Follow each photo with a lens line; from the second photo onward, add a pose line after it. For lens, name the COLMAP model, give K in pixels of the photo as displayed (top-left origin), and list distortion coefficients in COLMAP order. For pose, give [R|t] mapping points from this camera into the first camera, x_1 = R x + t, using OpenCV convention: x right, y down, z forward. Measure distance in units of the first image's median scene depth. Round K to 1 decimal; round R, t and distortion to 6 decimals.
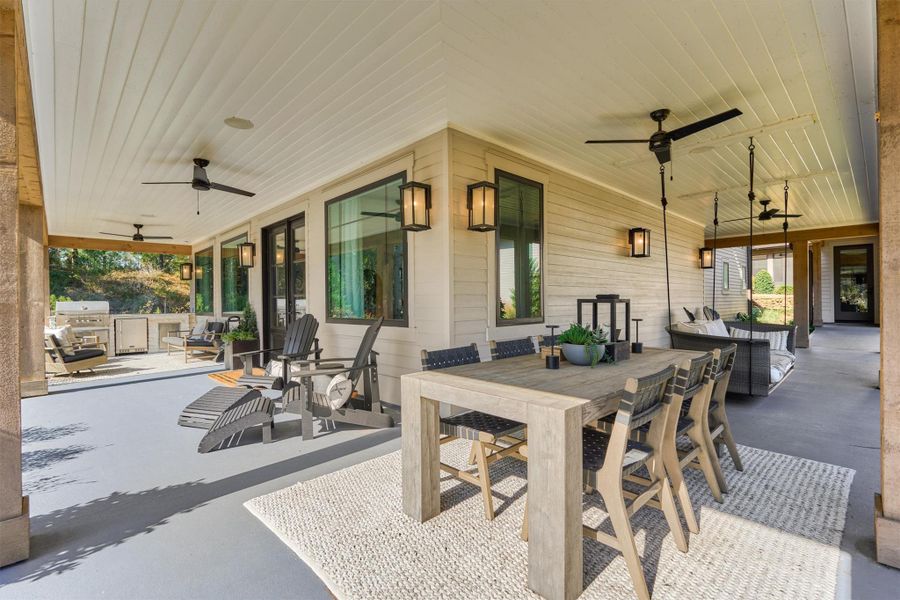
lens RADIAL K [[408.6, 0, 450.0], [0, 408.6, 300.0], [0, 0, 1]] dist [-0.000227, -0.000010]
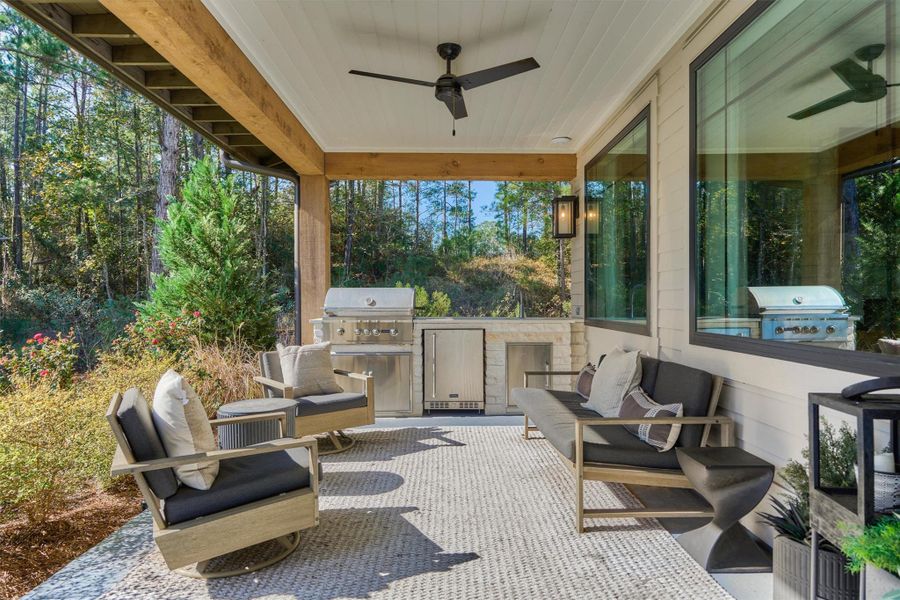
lens RADIAL K [[408.6, 0, 450.0], [0, 408.6, 300.0], [0, 0, 1]] dist [-0.000227, -0.000010]
pose [[0.694149, 0.013136, -0.719712, -0.442424], [-0.006362, 0.999906, 0.012113, 0.009440], [0.719804, -0.003830, 0.694167, 0.651135]]
